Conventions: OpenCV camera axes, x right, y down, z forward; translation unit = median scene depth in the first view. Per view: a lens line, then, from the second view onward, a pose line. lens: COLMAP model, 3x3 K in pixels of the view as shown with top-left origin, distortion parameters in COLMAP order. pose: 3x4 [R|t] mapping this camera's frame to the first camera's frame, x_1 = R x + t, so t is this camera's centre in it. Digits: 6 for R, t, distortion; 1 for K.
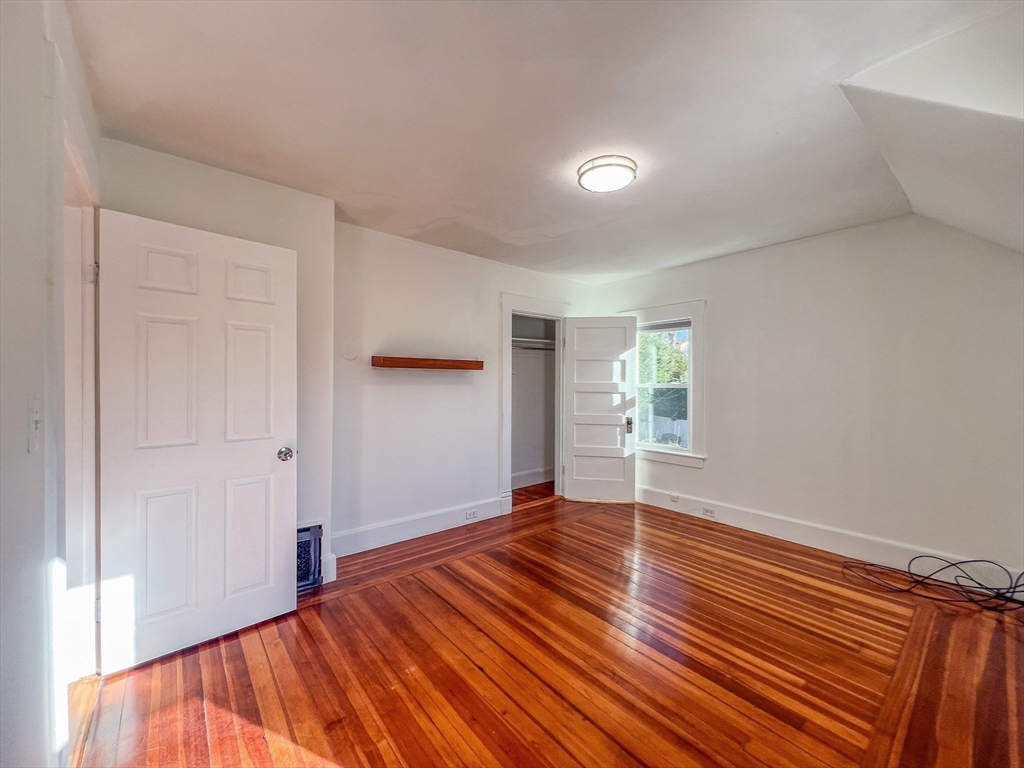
lens RADIAL K [[408.5, 0, 514.3], [0, 408.5, 384.6], [0, 0, 1]] dist [-0.001944, 0.000077]
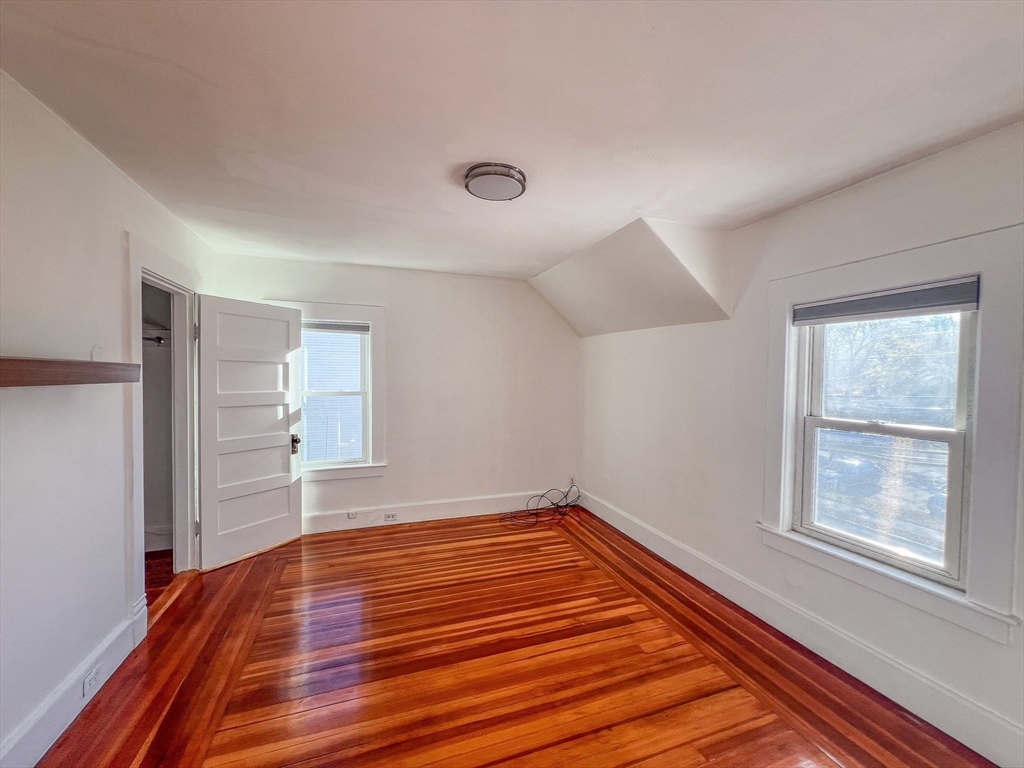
lens RADIAL K [[408.5, 0, 514.3], [0, 408.5, 384.6], [0, 0, 1]] dist [-0.001944, 0.000077]
pose [[0.344770, -0.021035, 0.938451, -0.396561], [-0.001483, 0.999735, 0.022953, -0.045470], [-0.938686, -0.009305, 0.344648, 0.389109]]
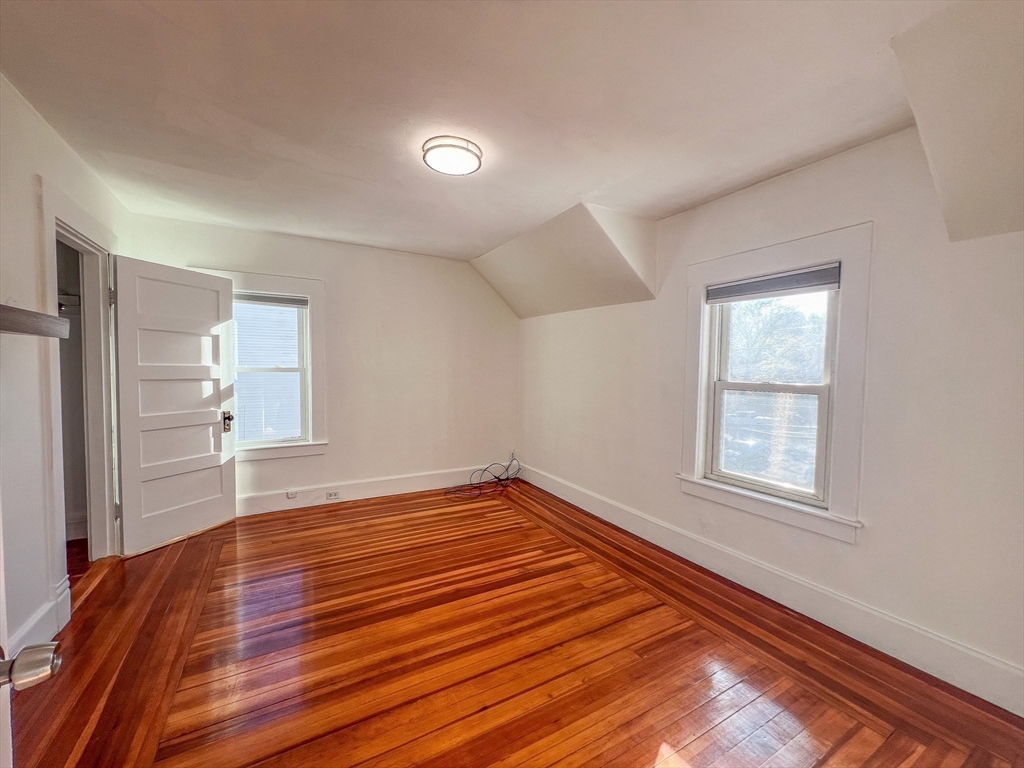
lens RADIAL K [[408.5, 0, 514.3], [0, 408.5, 384.6], [0, 0, 1]] dist [-0.001944, 0.000077]
pose [[0.179951, -0.041022, 0.982820, -0.453280], [-0.003679, 0.999095, 0.042375, -0.004812], [-0.983669, -0.011241, 0.179637, 0.412095]]
